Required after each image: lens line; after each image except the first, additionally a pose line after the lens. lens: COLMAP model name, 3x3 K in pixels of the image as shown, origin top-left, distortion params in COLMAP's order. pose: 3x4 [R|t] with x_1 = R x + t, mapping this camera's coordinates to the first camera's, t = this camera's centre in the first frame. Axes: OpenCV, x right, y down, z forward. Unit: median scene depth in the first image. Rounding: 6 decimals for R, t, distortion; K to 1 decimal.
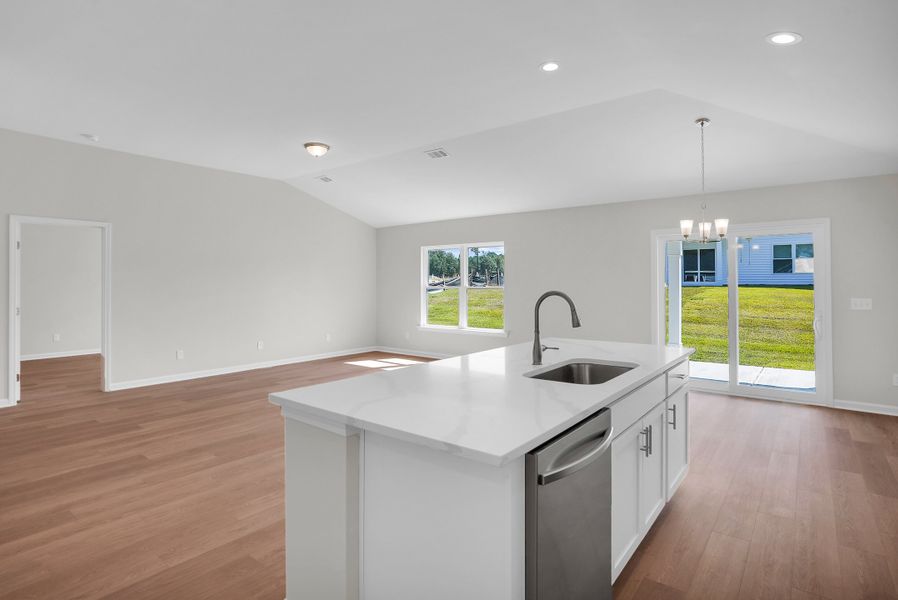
lens RADIAL K [[464.0, 0, 456.1], [0, 464.0, 280.0], [0, 0, 1]] dist [-0.047783, 0.028383]
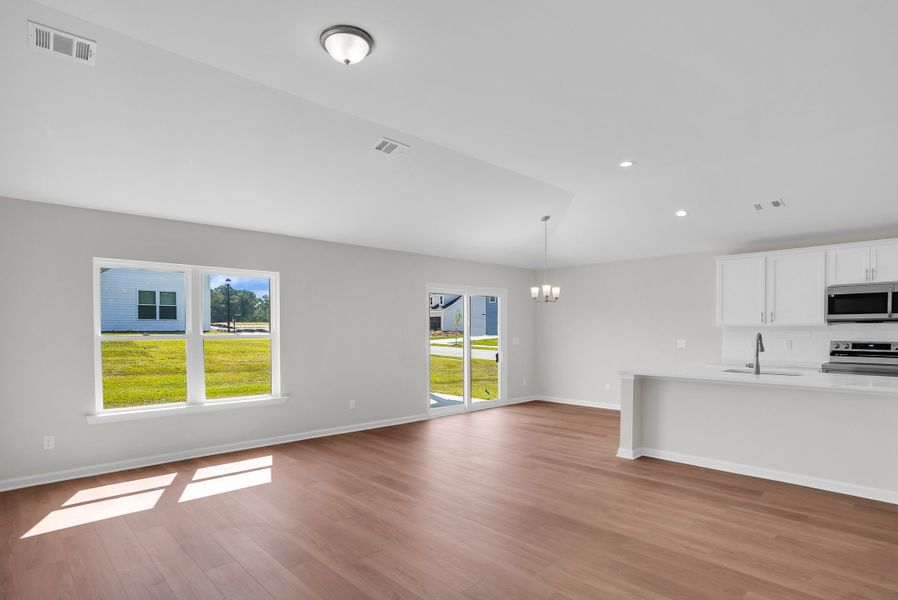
lens RADIAL K [[467.6, 0, 447.8], [0, 467.6, 337.6], [0, 0, 1]] dist [-0.003115, 0.000122]
pose [[0.172863, -0.022049, 0.984699, -0.866274], [-0.001824, 0.999741, 0.022706, 0.002513], [-0.984944, -0.005721, 0.172778, 0.901692]]
